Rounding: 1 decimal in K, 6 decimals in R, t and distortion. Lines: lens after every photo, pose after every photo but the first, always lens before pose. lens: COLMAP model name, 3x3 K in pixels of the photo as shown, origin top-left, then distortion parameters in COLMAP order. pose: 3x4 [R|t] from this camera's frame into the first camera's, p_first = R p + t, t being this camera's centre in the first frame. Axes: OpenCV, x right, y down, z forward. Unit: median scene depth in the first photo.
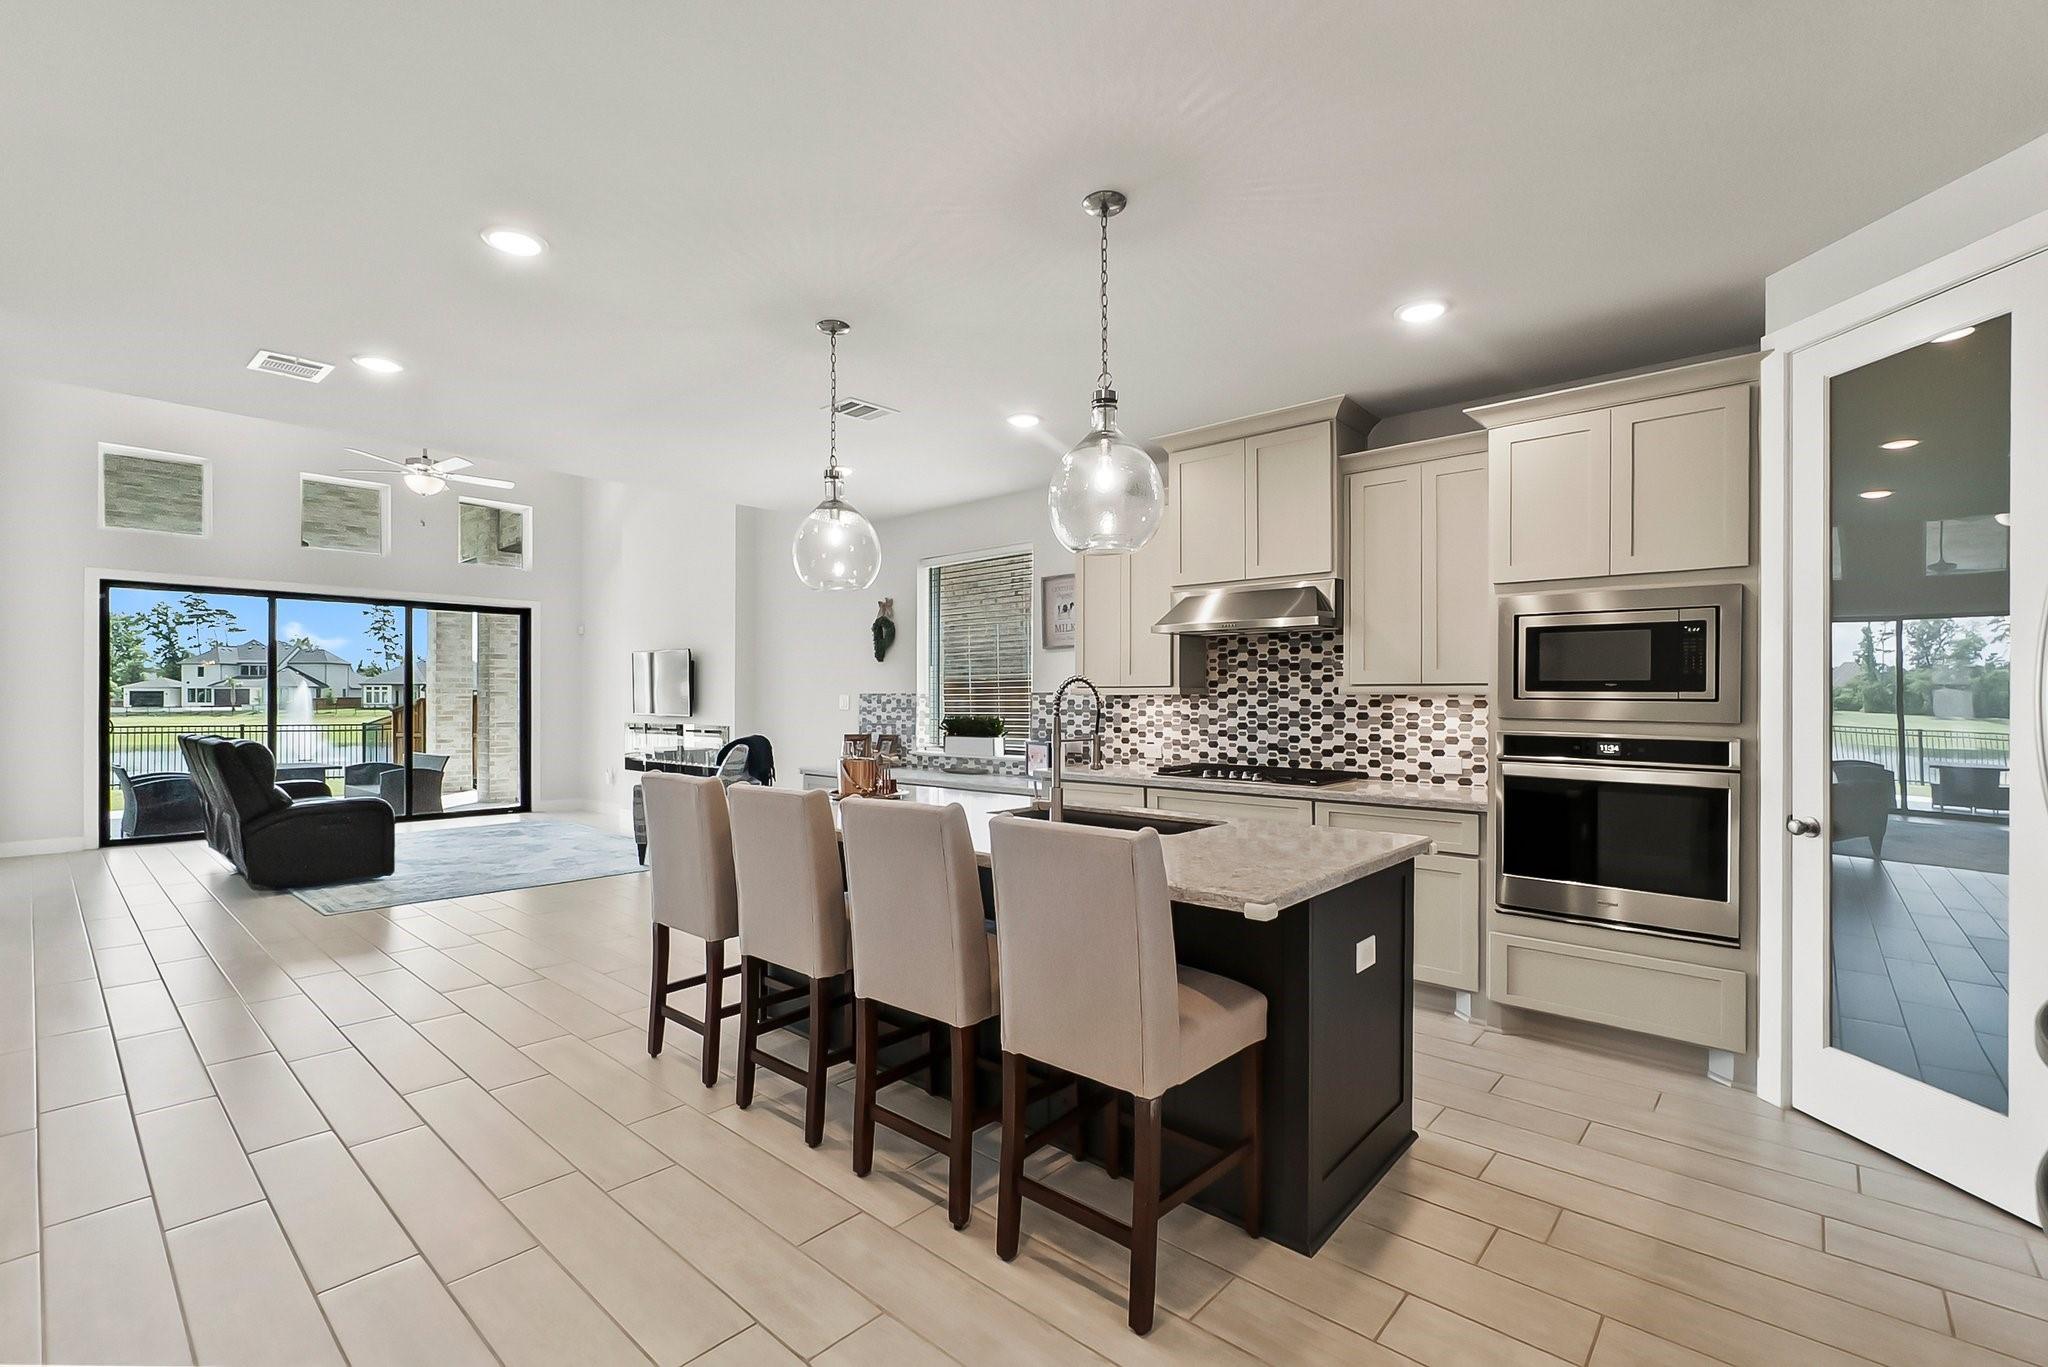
lens RADIAL K [[897.8, 0, 1012.2], [0, 897.8, 699.7], [0, 0, 1]] dist [-0.003947, -0.001342]
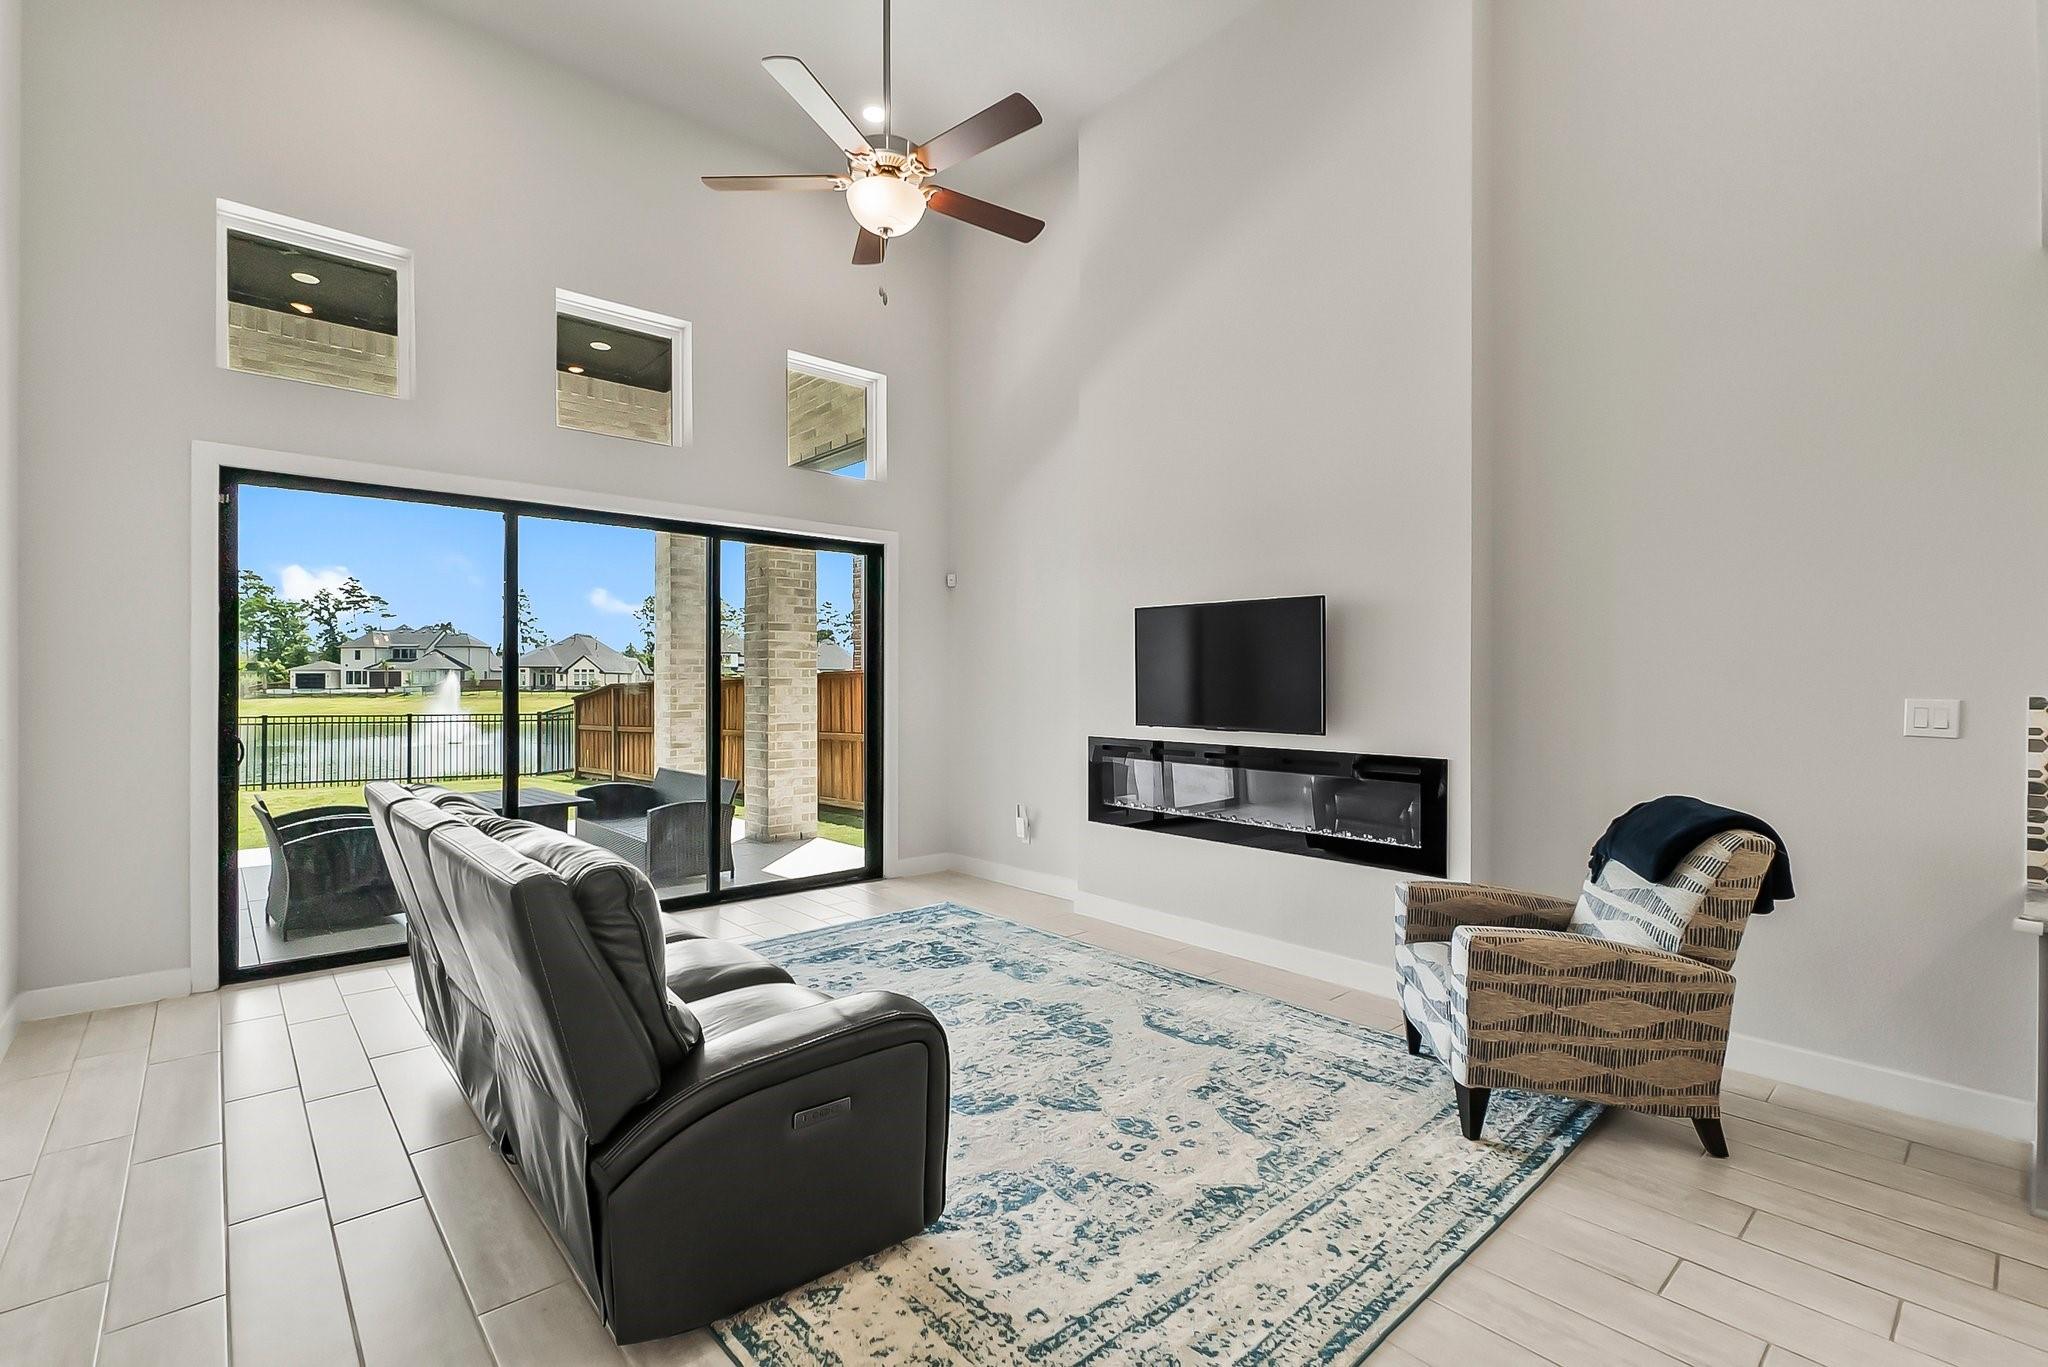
lens RADIAL K [[905.5, 0, 1003.5], [0, 905.5, 682.8], [0, 0, 1]] dist [0.001857, -0.000177]
pose [[0.993185, 0.001536, -0.116535, -0.768057], [-0.001461, 0.999999, 0.000735, -0.016674], [0.116536, -0.000559, 0.993186, 0.799968]]
